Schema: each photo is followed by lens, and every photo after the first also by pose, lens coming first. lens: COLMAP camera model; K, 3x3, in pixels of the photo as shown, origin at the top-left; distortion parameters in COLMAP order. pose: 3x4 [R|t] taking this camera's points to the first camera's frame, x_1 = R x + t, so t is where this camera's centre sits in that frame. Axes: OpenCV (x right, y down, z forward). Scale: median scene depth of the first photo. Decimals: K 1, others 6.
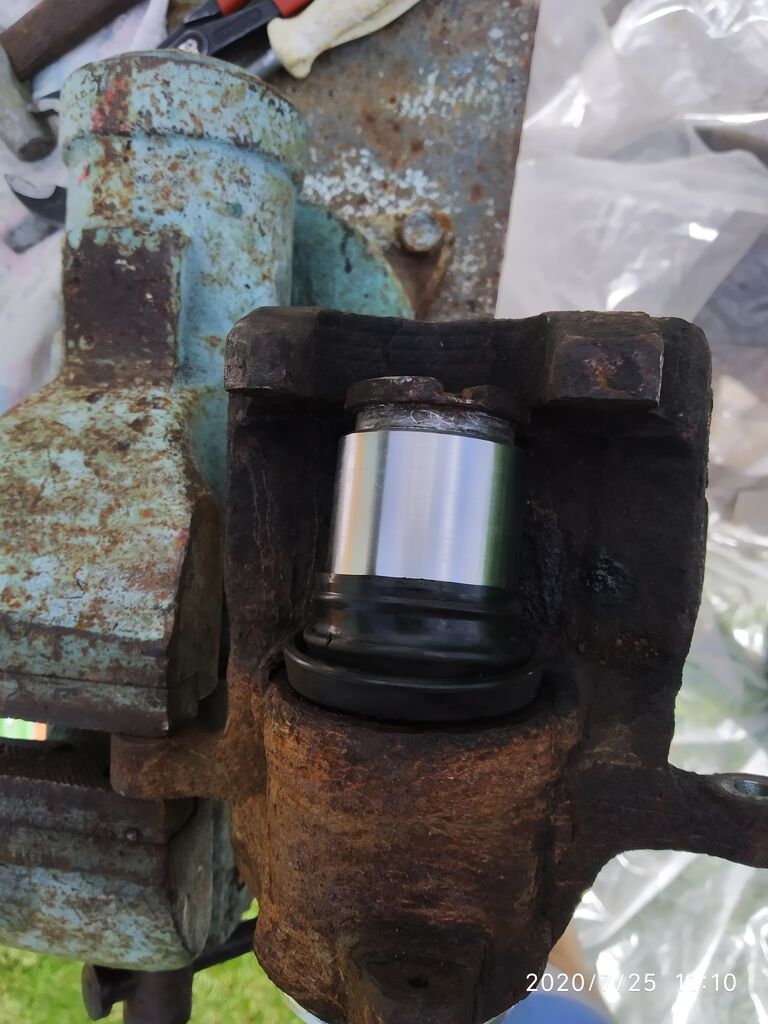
lens RADIAL K [[854.1, 0, 384.0], [0, 854.1, 512.0], [0, 0, 1]] dist [0.034644, -0.162173]
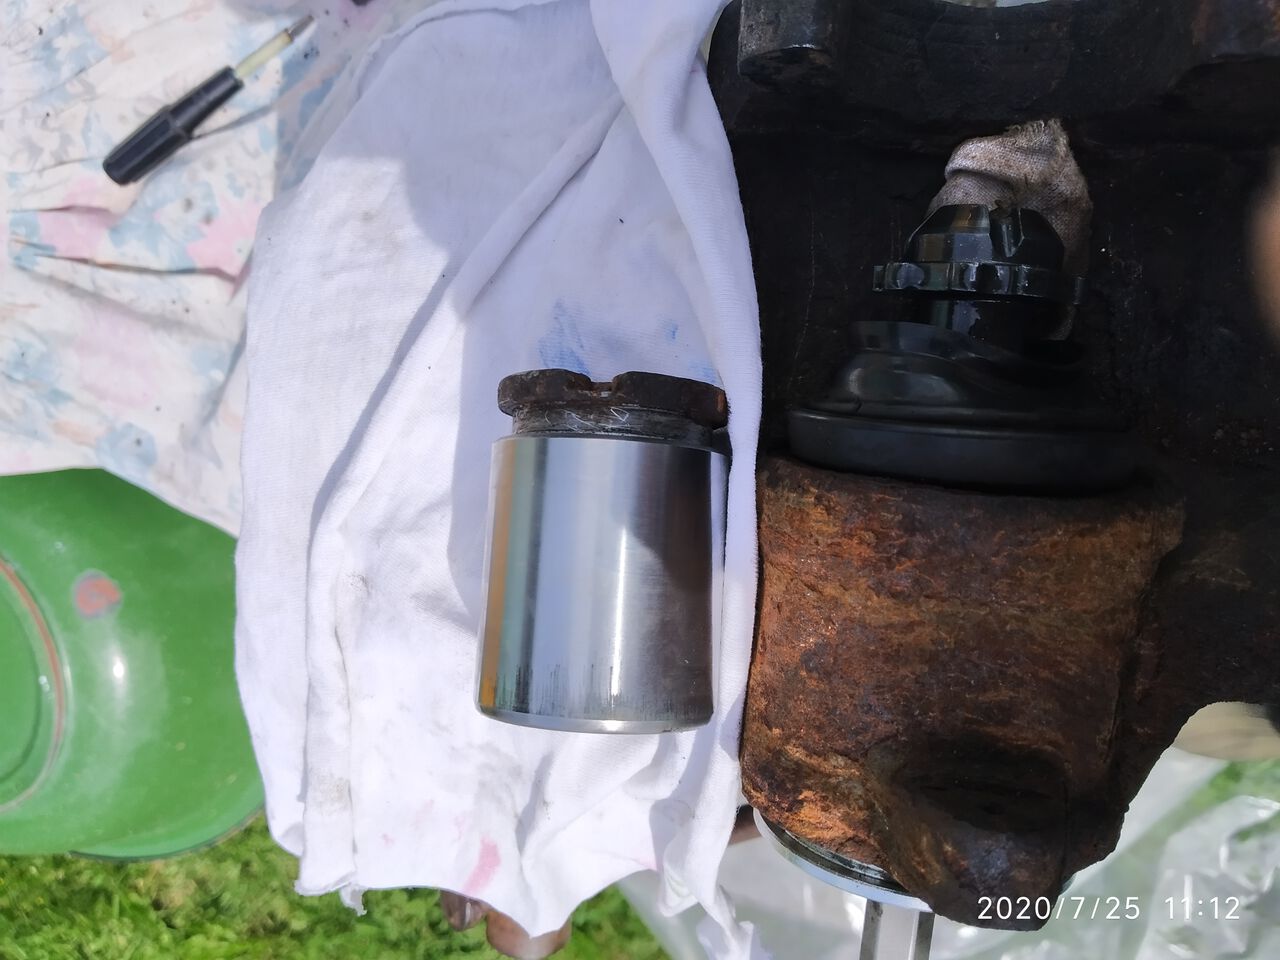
lens RADIAL K [[1067.7, 0, 640.0], [0, 1067.7, 480.0], [0, 0, 1]] dist [0.034644, -0.162173]
pose [[0.996501, 0.040950, -0.072856, -0.207178], [-0.036994, 0.997809, 0.054848, 0.198591], [0.074942, -0.051961, 0.995833, 0.023689]]
